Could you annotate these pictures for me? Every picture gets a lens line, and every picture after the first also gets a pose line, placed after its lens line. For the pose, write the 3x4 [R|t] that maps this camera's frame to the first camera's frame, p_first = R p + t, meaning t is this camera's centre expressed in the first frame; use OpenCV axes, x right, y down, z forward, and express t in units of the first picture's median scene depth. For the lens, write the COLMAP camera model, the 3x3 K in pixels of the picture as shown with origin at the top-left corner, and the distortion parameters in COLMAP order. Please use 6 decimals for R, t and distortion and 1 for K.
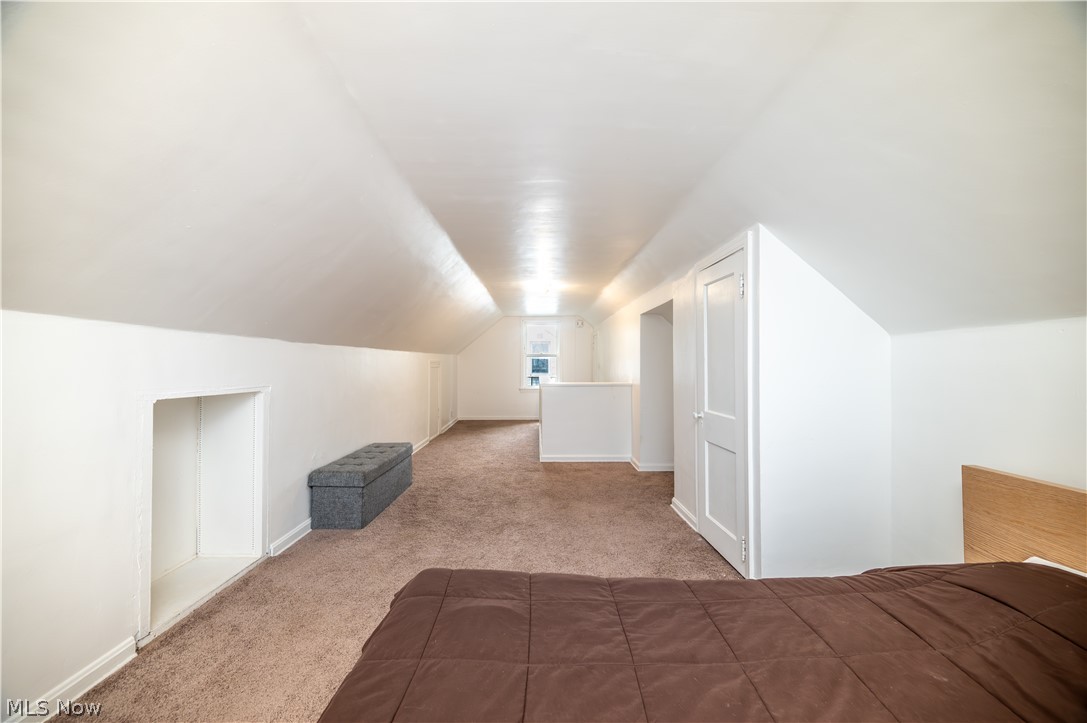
lens RADIAL K [[427.5, 0, 545.1], [0, 427.5, 360.1], [0, 0, 1]] dist [-0.003753, -0.000218]
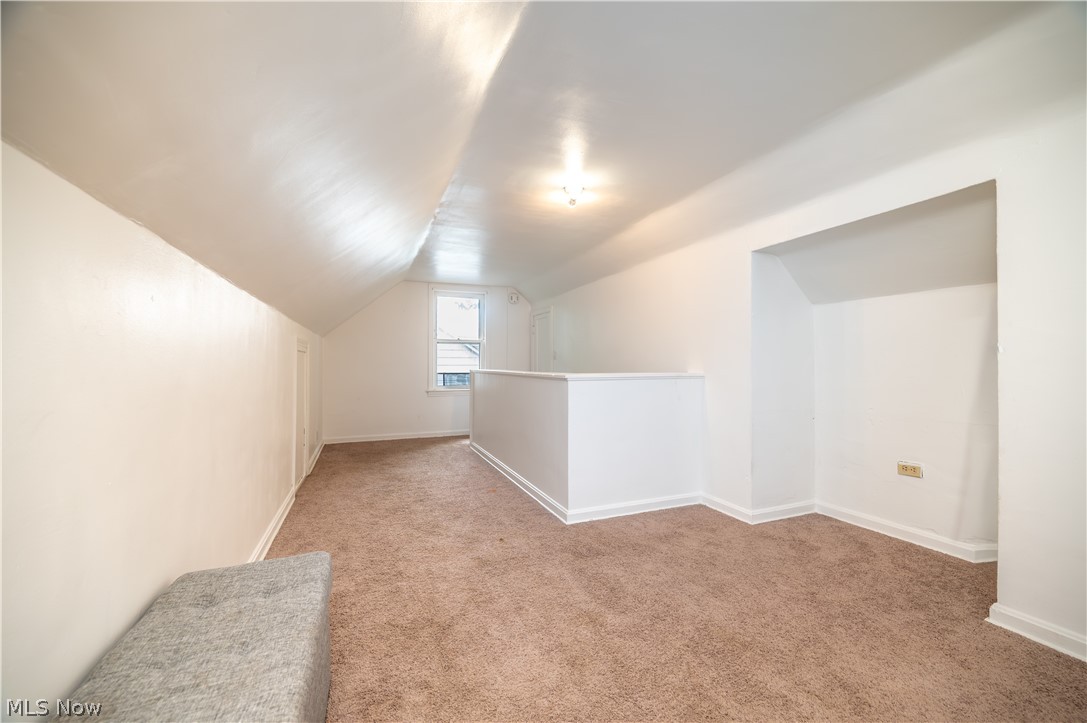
lens RADIAL K [[427.5, 0, 541.2], [0, 427.5, 363.3], [0, 0, 1]] dist [-0.003753, -0.000218]
pose [[0.930790, -0.007506, 0.365478, -0.153214], [0.006438, 0.999971, 0.004140, 0.024729], [-0.365498, -0.001500, 0.930811, 0.345068]]
